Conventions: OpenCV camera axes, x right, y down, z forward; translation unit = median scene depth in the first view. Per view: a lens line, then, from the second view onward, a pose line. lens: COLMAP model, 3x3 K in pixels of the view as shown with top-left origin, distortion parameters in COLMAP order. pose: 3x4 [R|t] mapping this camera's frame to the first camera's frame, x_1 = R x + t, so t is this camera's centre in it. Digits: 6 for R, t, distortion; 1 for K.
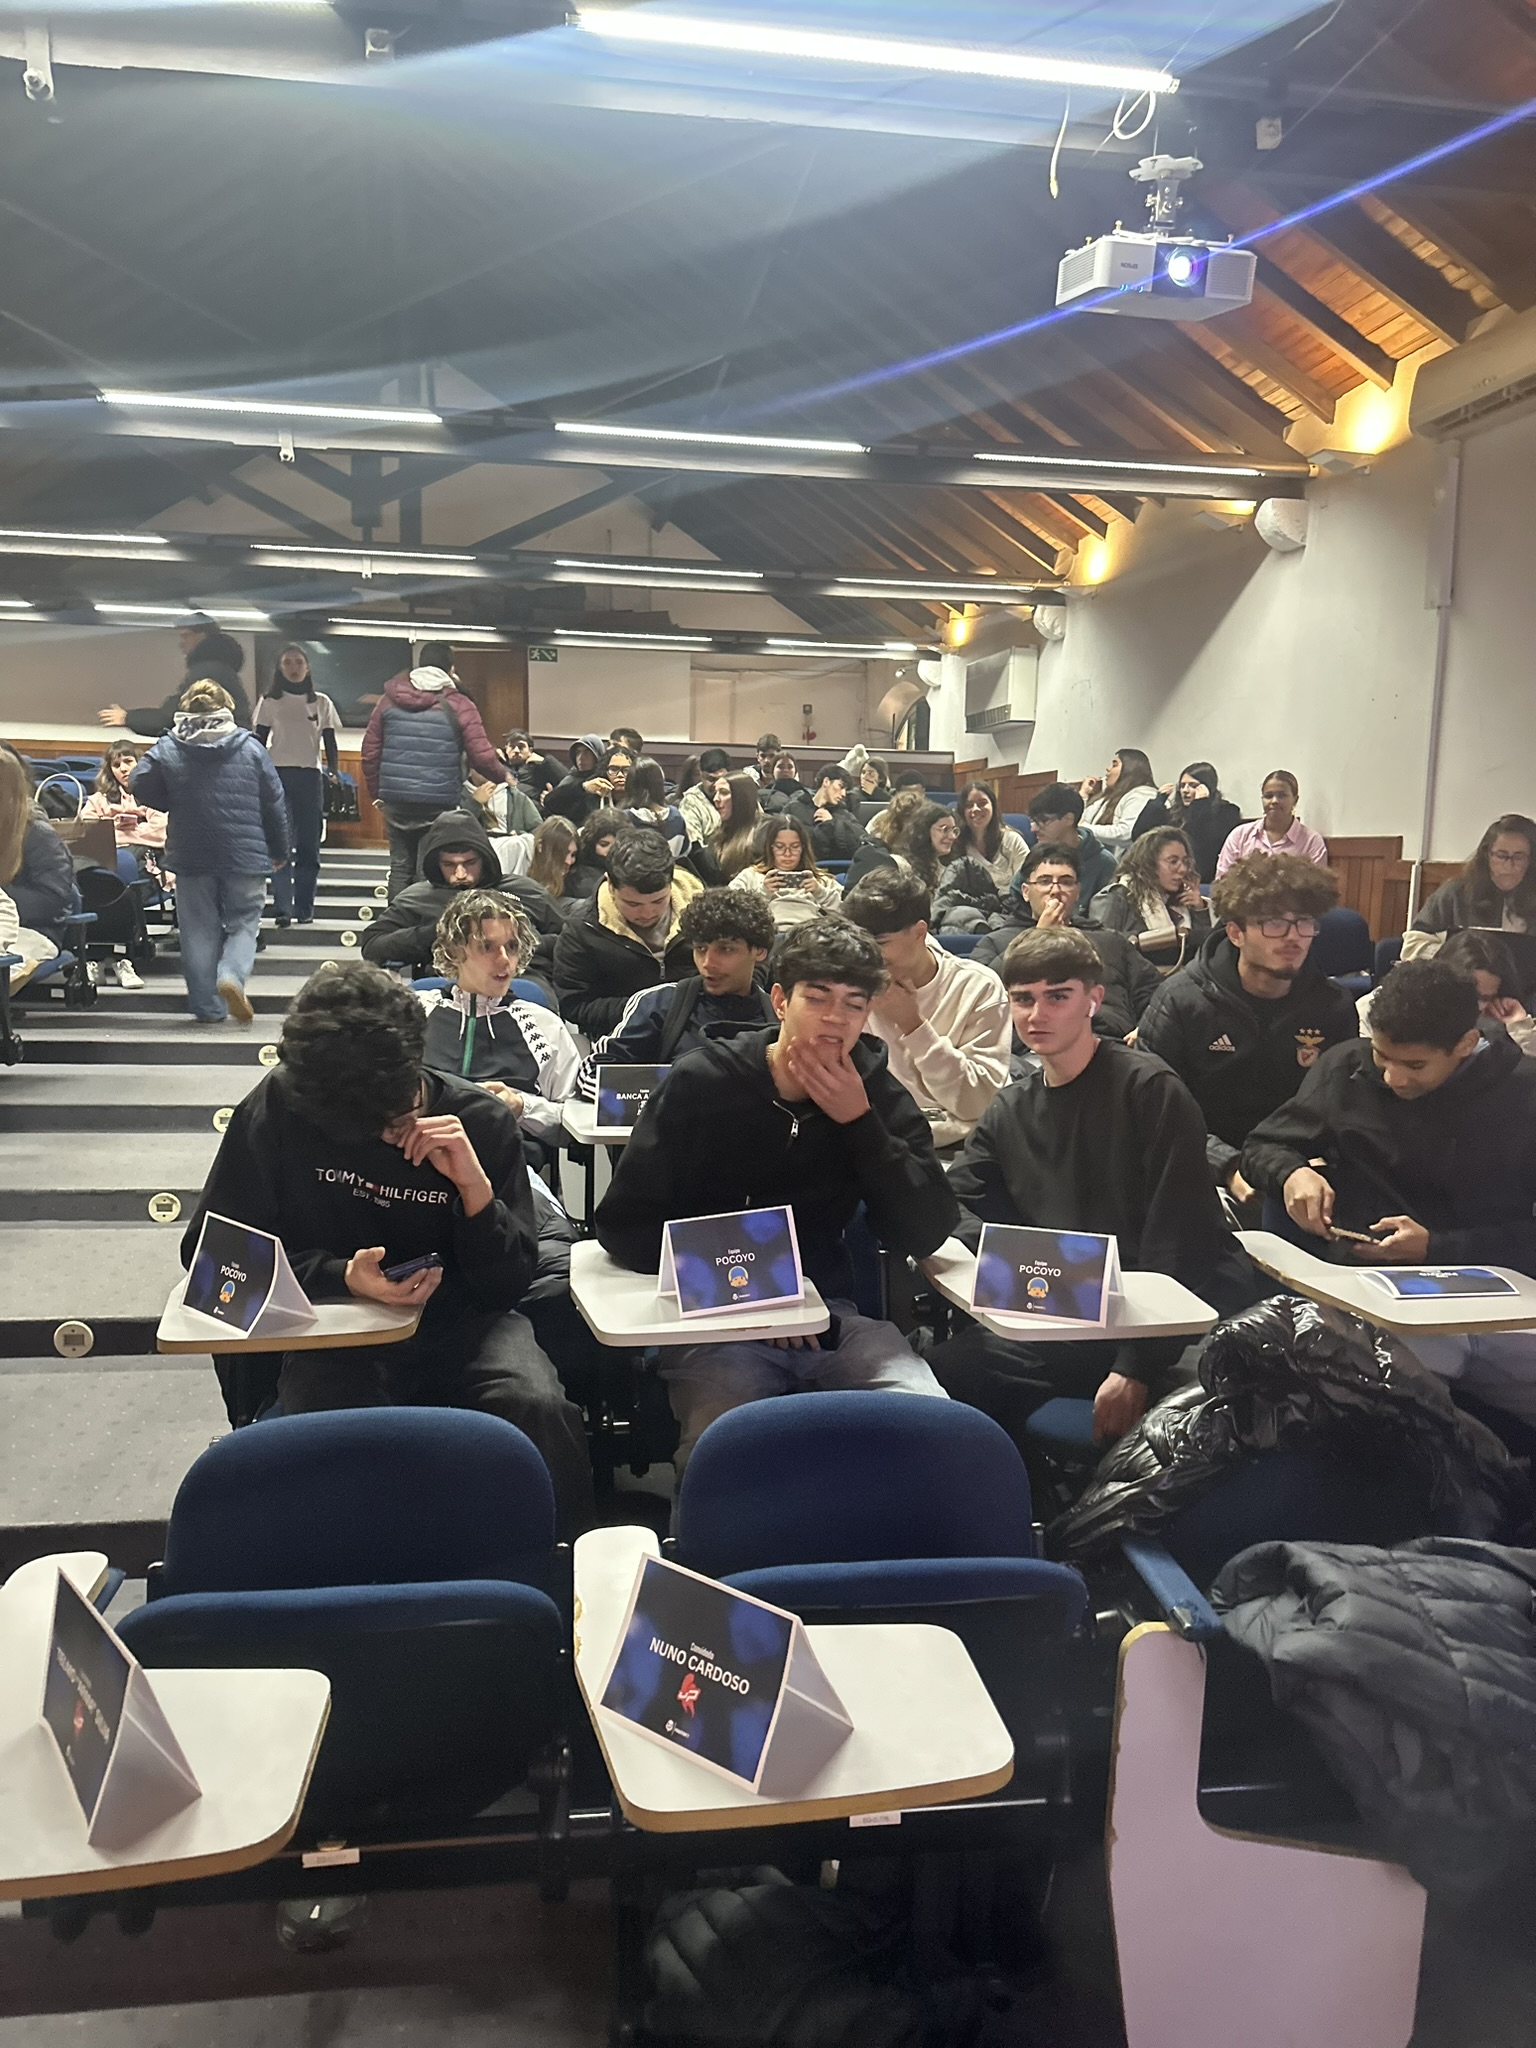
lens RADIAL K [[1462.4, 0, 768.0], [0, 1462.4, 1024.0], [0, 0, 1]] dist [-0.003528, 0.002043]
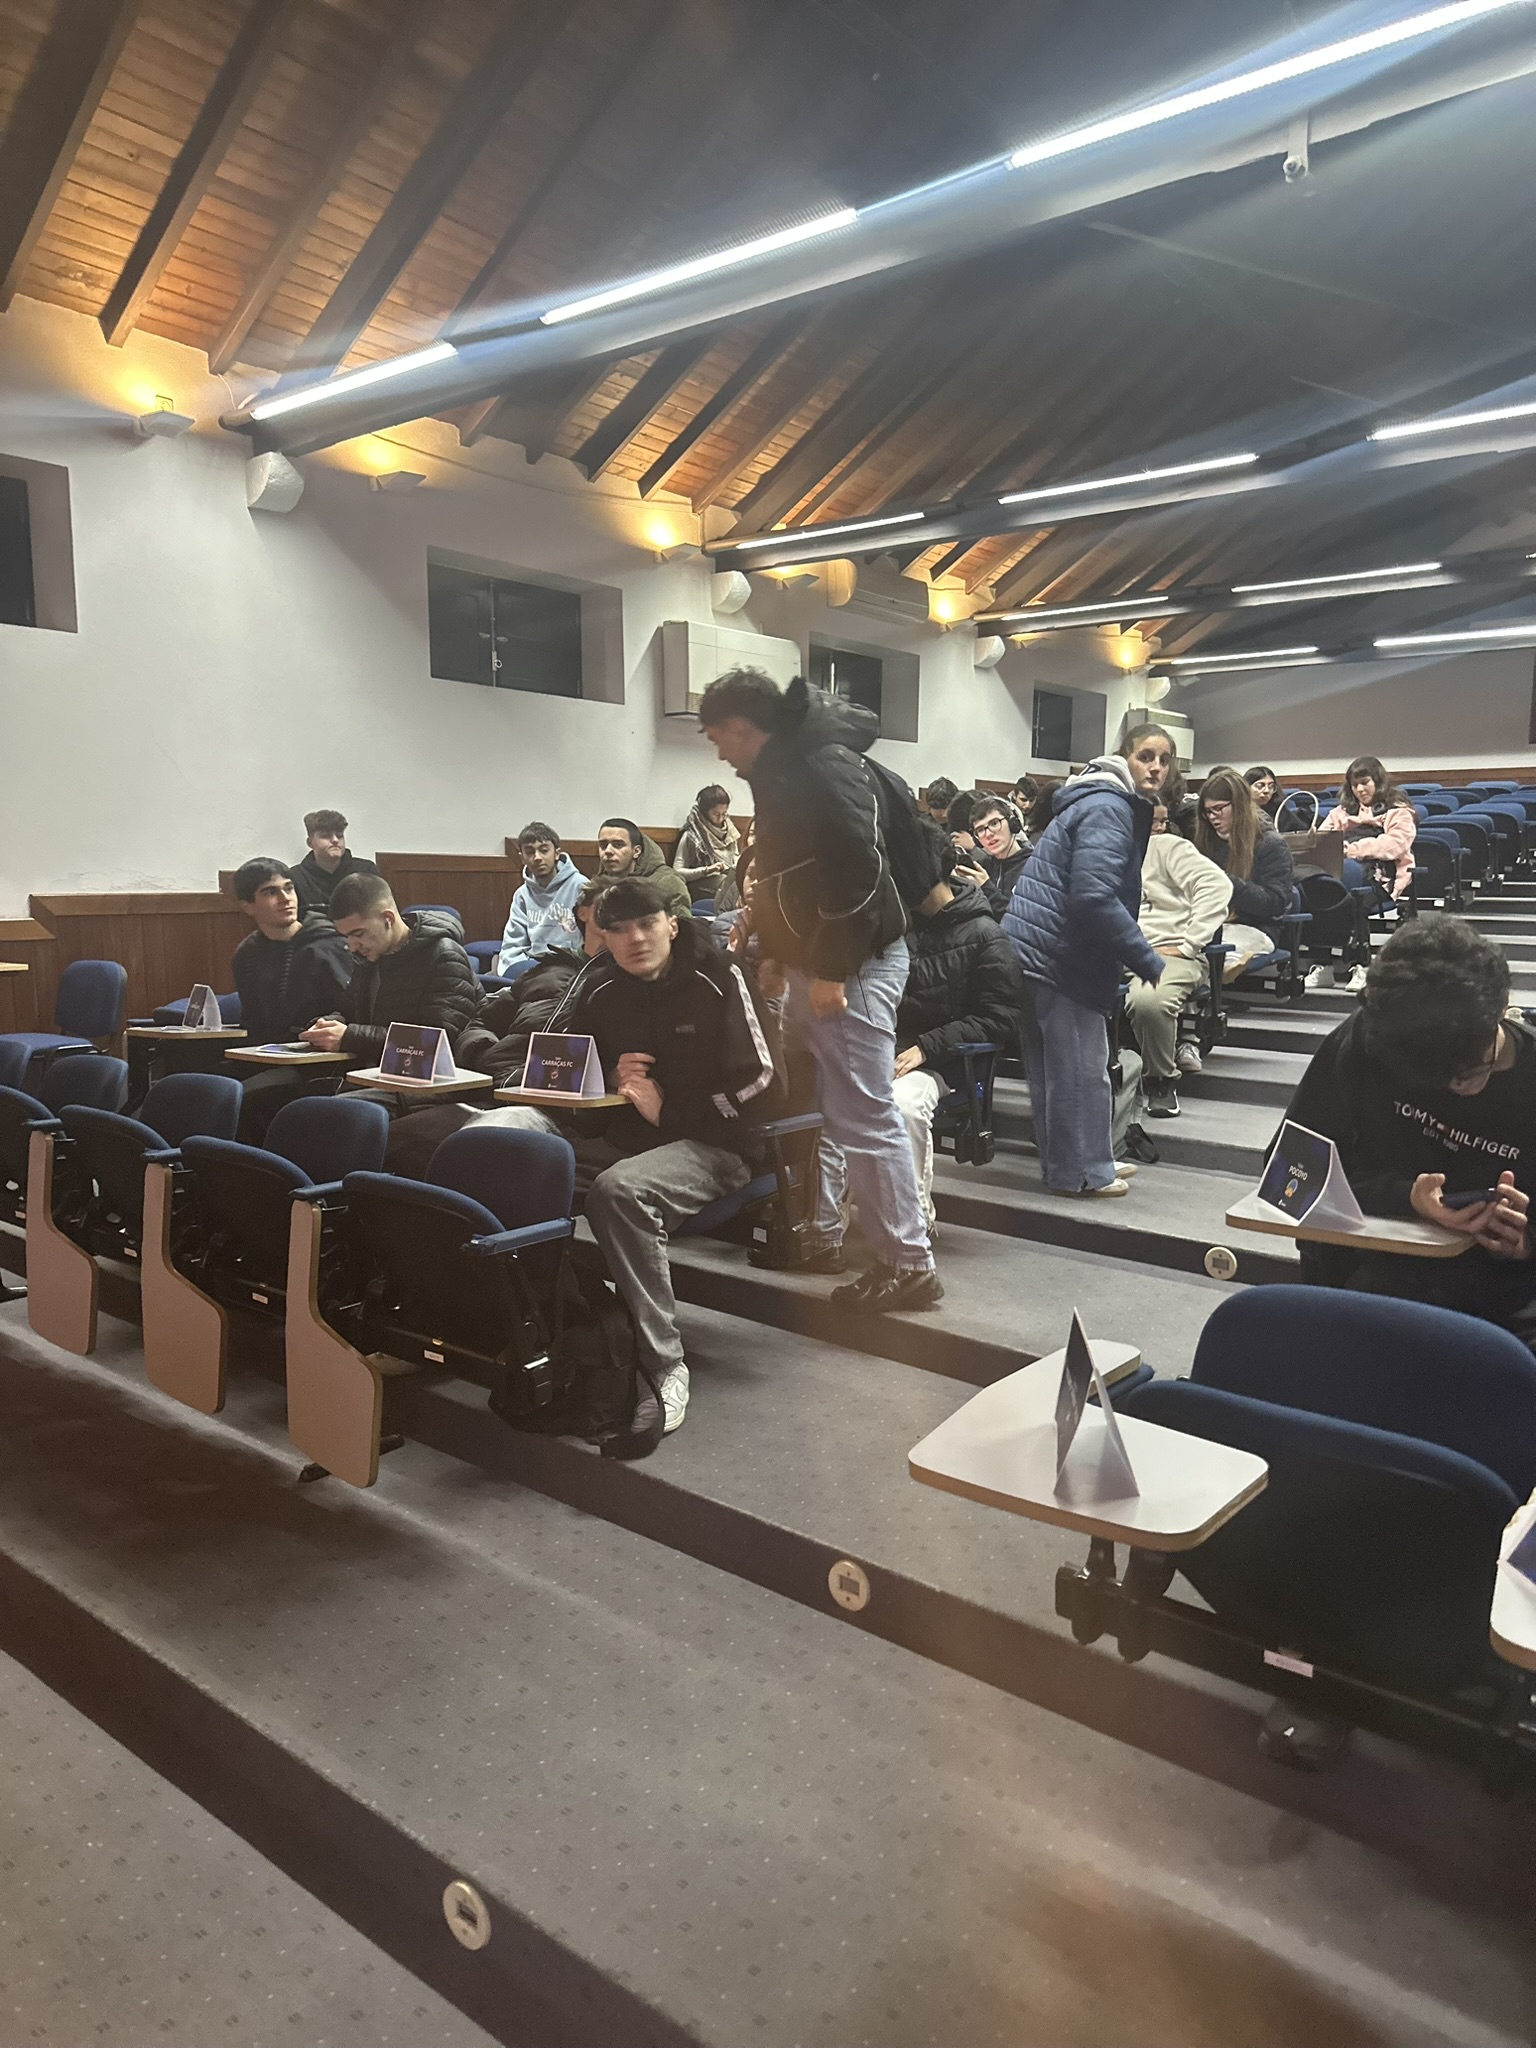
lens RADIAL K [[1446.2, 0, 768.0], [0, 1446.2, 1024.0], [0, 0, 1]] dist [0.068295, -0.084379]
pose [[0.676491, 0.068879, -0.733223, 0.097036], [-0.090998, 0.995805, 0.009588, 0.046157], [0.730808, 0.060236, 0.679921, -0.039115]]
